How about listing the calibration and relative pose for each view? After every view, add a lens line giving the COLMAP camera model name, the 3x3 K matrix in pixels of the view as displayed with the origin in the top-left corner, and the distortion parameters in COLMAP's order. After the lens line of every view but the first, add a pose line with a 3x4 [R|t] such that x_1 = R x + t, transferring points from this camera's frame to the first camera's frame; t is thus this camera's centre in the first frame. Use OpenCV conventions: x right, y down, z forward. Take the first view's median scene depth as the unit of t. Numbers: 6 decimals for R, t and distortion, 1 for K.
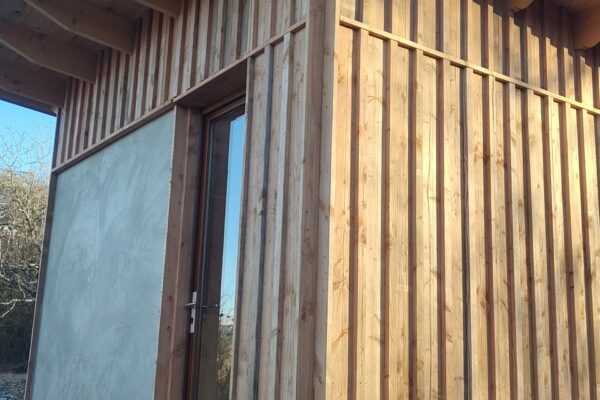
lens RADIAL K [[783.1, 0, 301.0], [0, 783.1, 185.5], [0, 0, 1]] dist [0.077942, -0.032602]
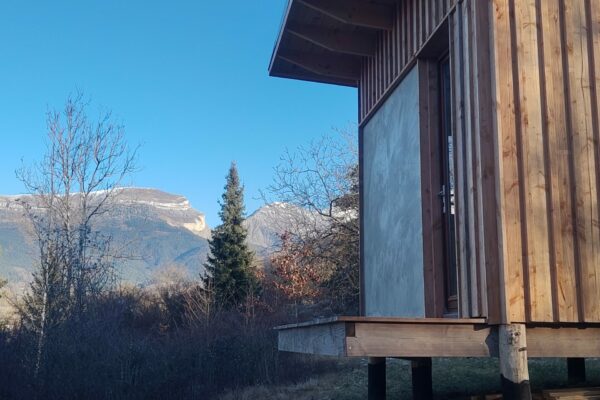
lens RADIAL K [[783.1, 0, 301.0], [0, 783.1, 185.5], [0, 0, 1]] dist [0.077942, -0.032602]
pose [[0.885904, -0.121826, -0.447585, 0.323650], [0.134540, 0.990902, -0.003413, 0.124273], [0.443929, -0.057195, 0.894235, -0.465419]]
